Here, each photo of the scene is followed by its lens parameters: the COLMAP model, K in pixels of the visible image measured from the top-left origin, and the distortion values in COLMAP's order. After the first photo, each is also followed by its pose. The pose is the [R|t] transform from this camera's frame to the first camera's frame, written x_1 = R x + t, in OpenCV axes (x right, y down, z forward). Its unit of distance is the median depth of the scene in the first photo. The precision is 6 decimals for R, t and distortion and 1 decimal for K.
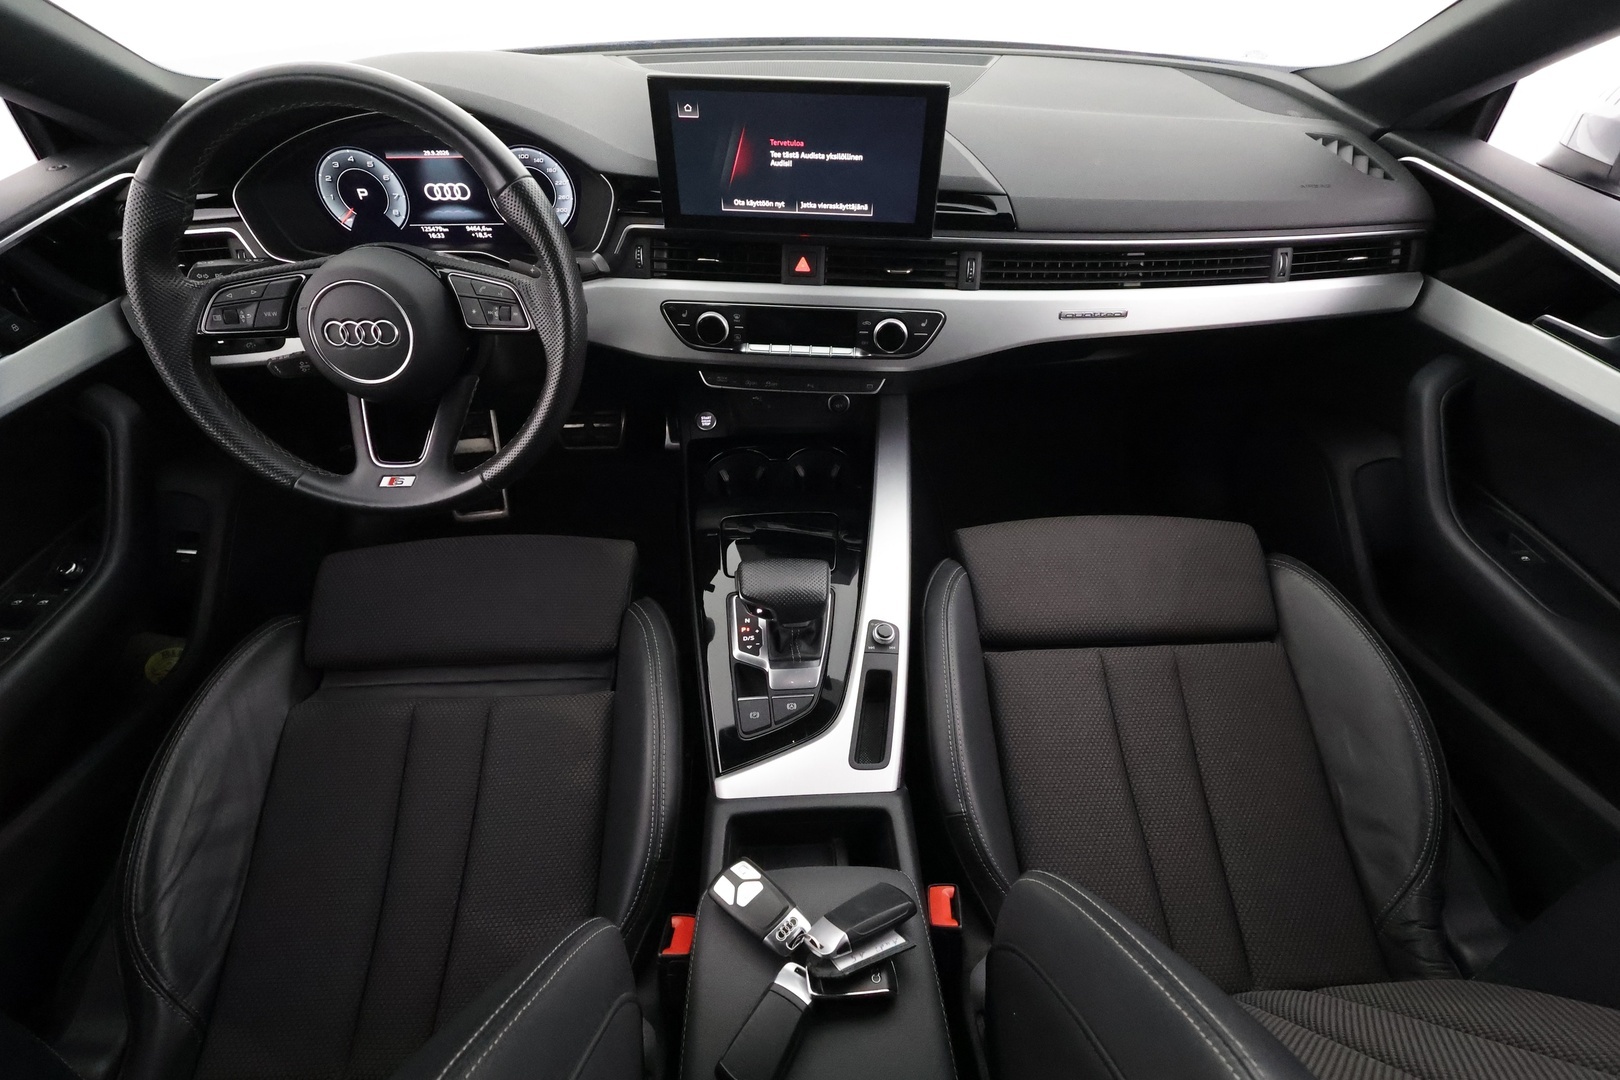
lens RADIAL K [[751.5, 0, 813.4], [0, 751.5, 536.7], [0, 0, 1]] dist [-0.001999, 0.001861]
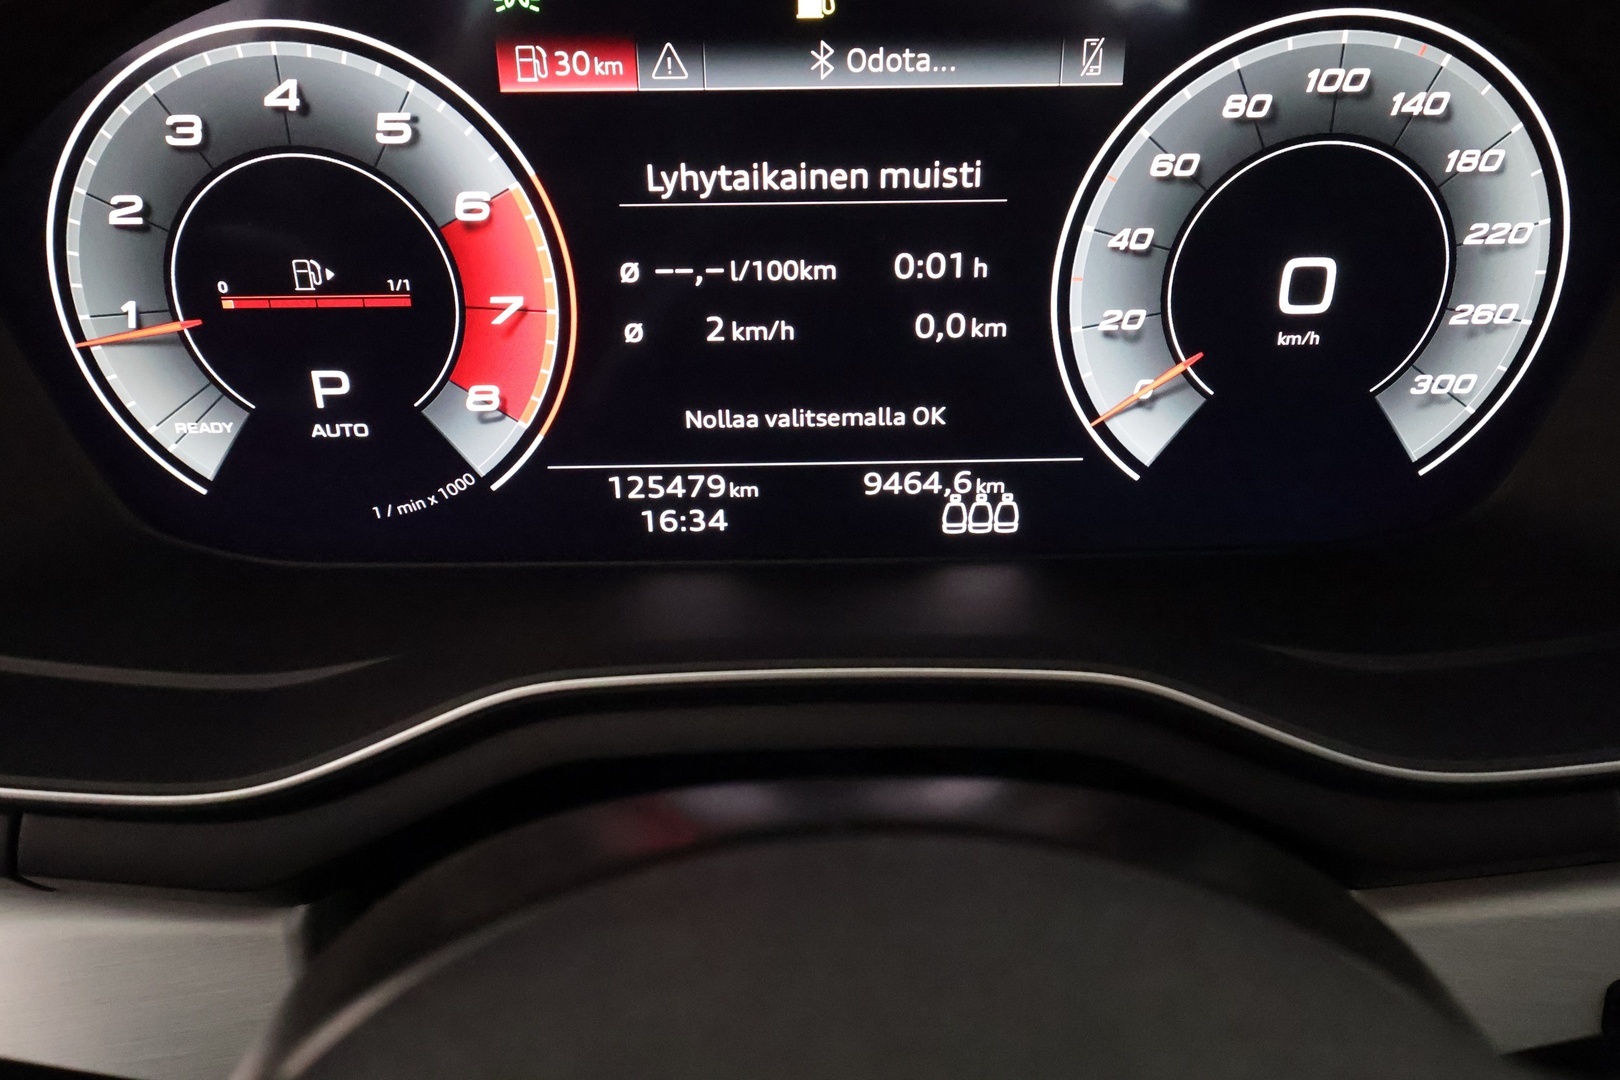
lens RADIAL K [[1269.0, 0, 819.6], [0, 1269.0, 529.7], [0, 0, 1]] dist [0.004618, 0.000763]
pose [[0.999448, 0.004356, -0.032941, -0.493513], [-0.012810, 0.965245, -0.261033, -0.345139], [0.030659, 0.261310, 0.964768, 0.768158]]
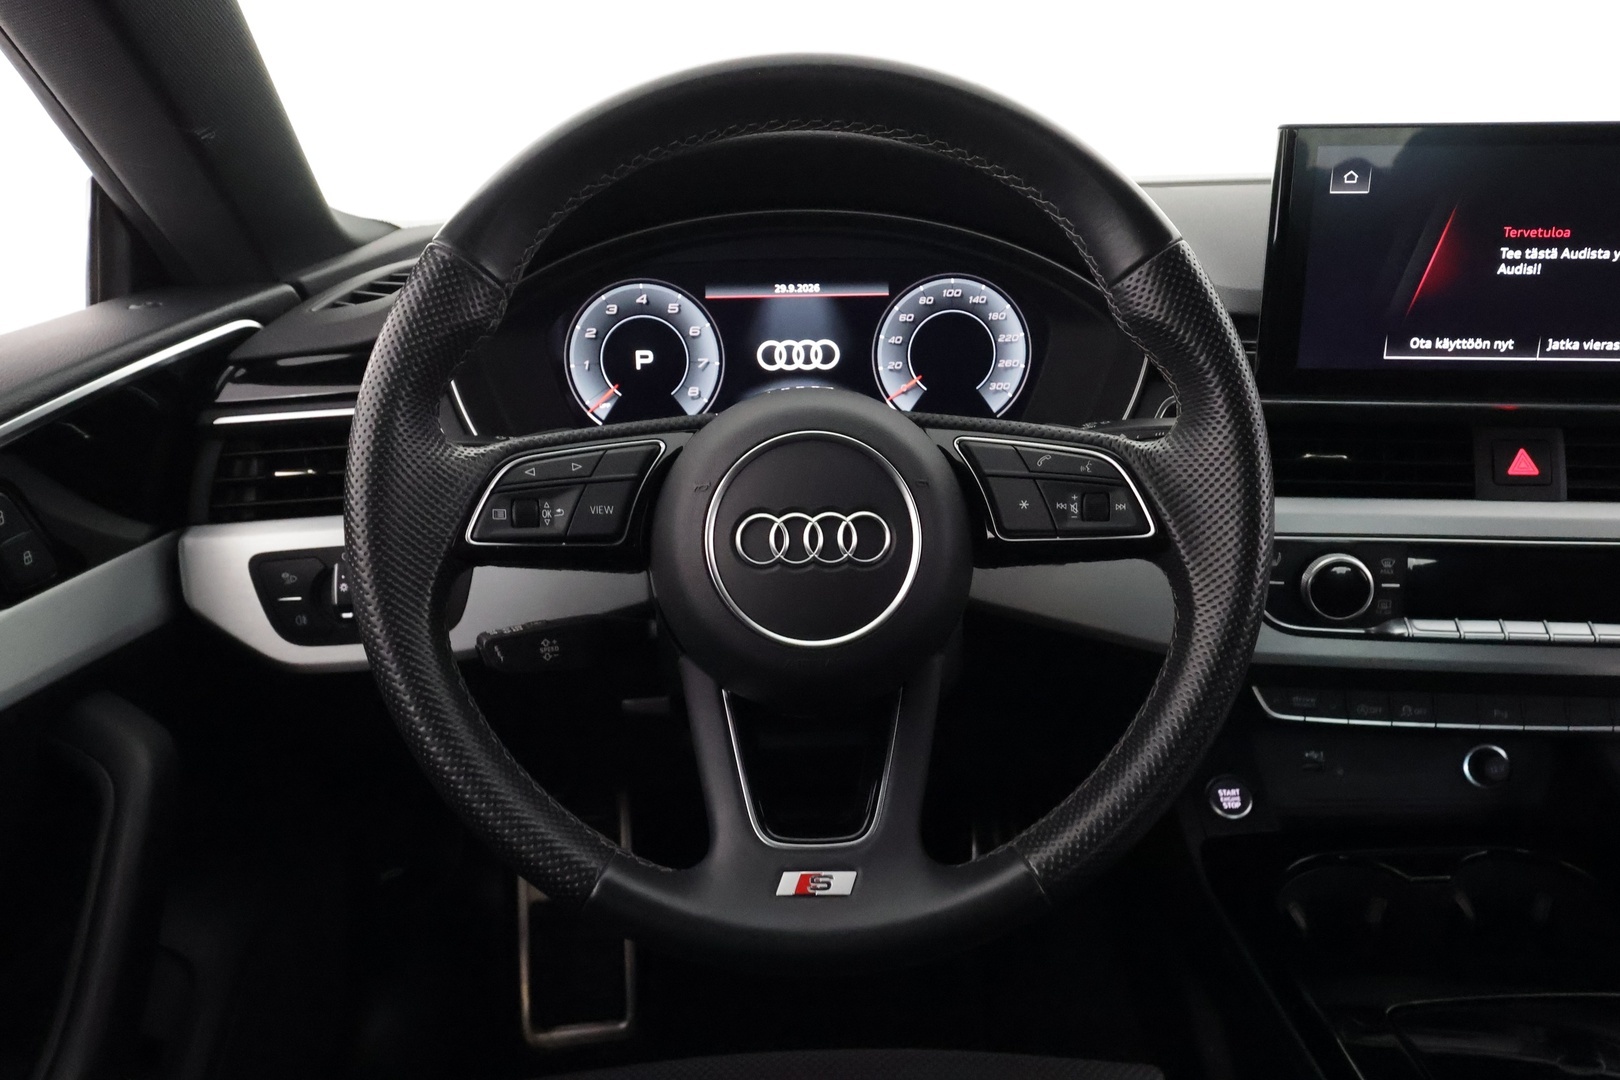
lens RADIAL K [[1269.0, 0, 815.6], [0, 1269.0, 535.2], [0, 0, 1]] dist [0.004618, 0.000763]
pose [[0.999273, -0.007339, -0.037412, -0.457337], [-0.009036, 0.907750, -0.419415, 0.041865], [0.037039, 0.419448, 0.907023, 0.235954]]
